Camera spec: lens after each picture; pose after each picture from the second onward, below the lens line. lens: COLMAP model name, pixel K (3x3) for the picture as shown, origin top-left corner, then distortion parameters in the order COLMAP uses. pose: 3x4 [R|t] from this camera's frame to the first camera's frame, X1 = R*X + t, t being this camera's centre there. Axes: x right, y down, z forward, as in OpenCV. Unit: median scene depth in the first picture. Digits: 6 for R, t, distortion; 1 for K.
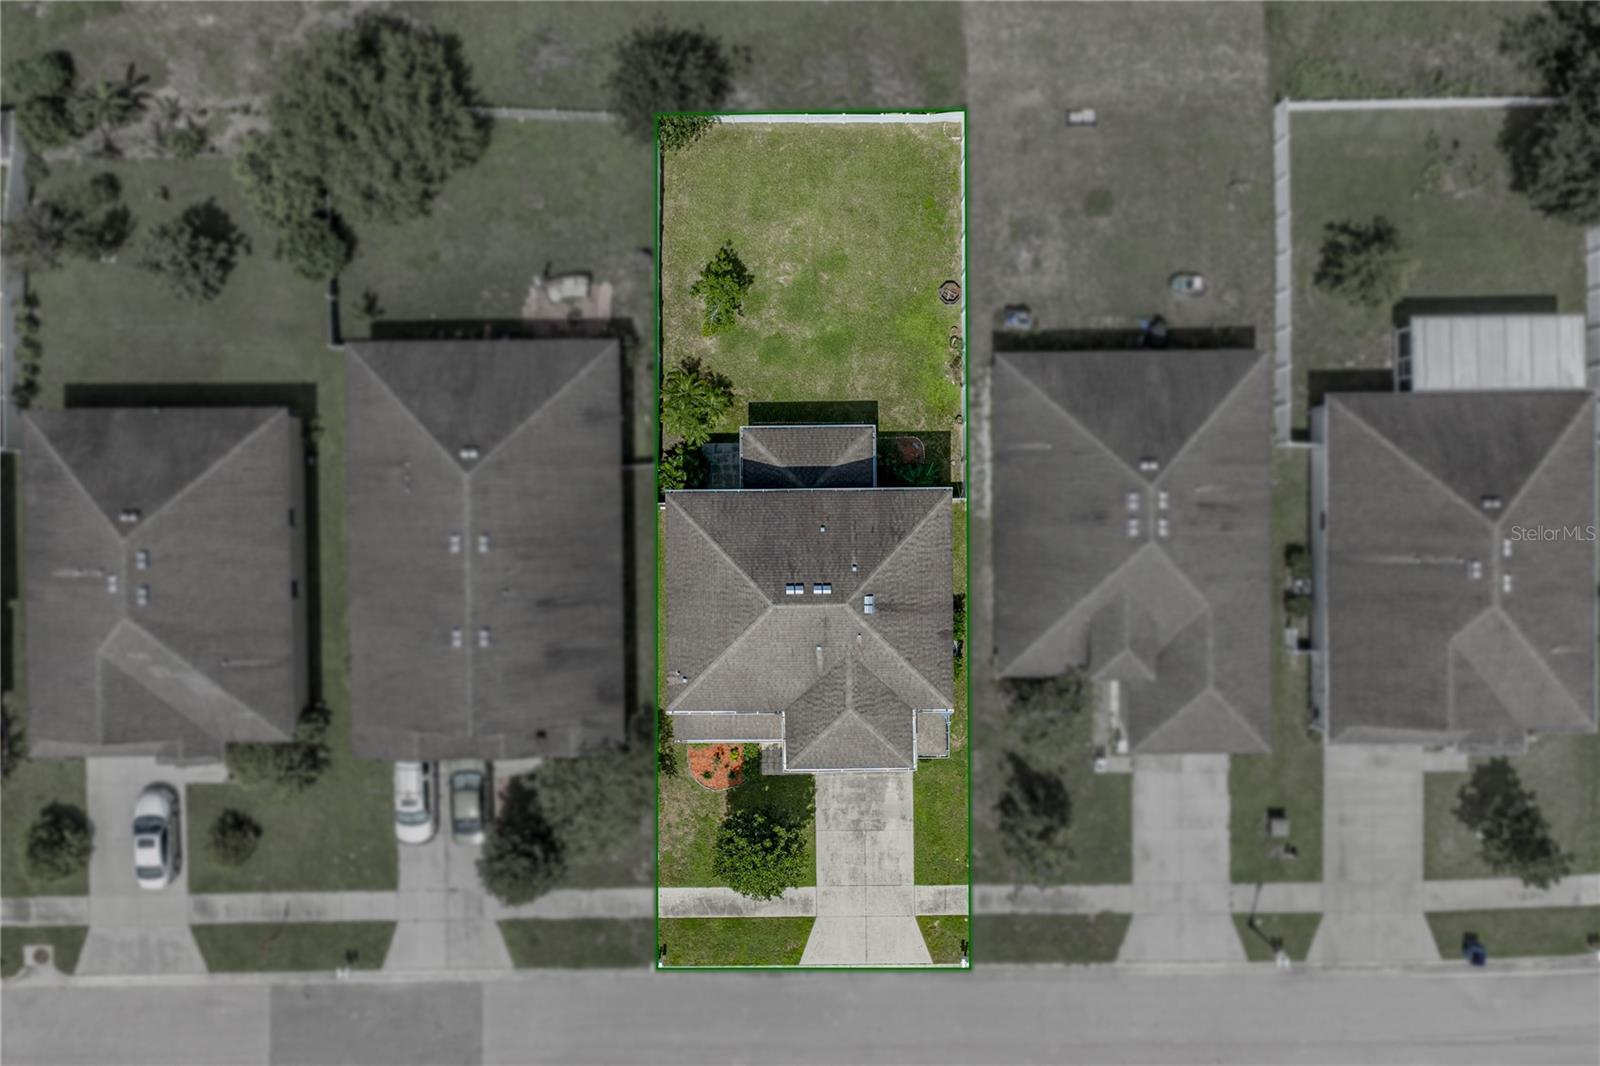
lens RADIAL K [[1312.5, 0, 851.1], [0, 1312.5, 528.1], [0, 0, 1]] dist [0.014016, 0.010343]
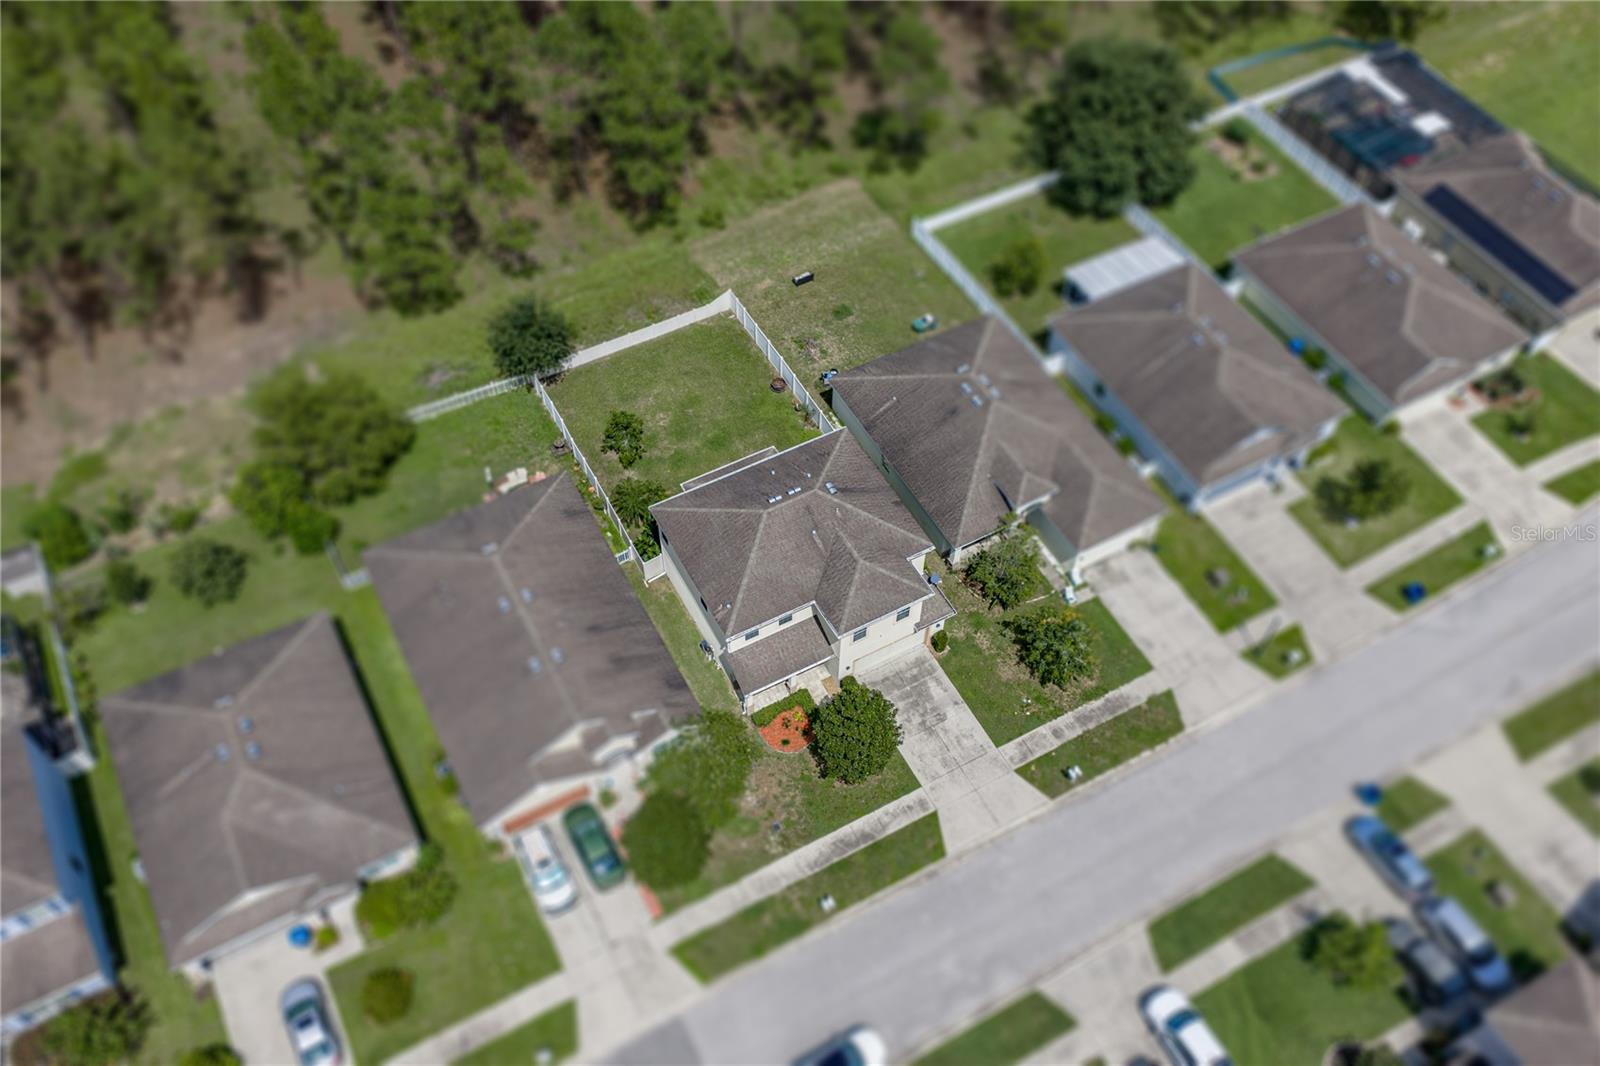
lens RADIAL K [[1312.5, 0, 851.1], [0, 1312.5, 528.1], [0, 0, 1]] dist [0.014016, 0.010343]
pose [[0.870792, -0.389399, 0.300148, -0.322518], [0.491624, 0.696052, -0.523276, 0.667892], [-0.005156, 0.603225, 0.797554, 0.003311]]
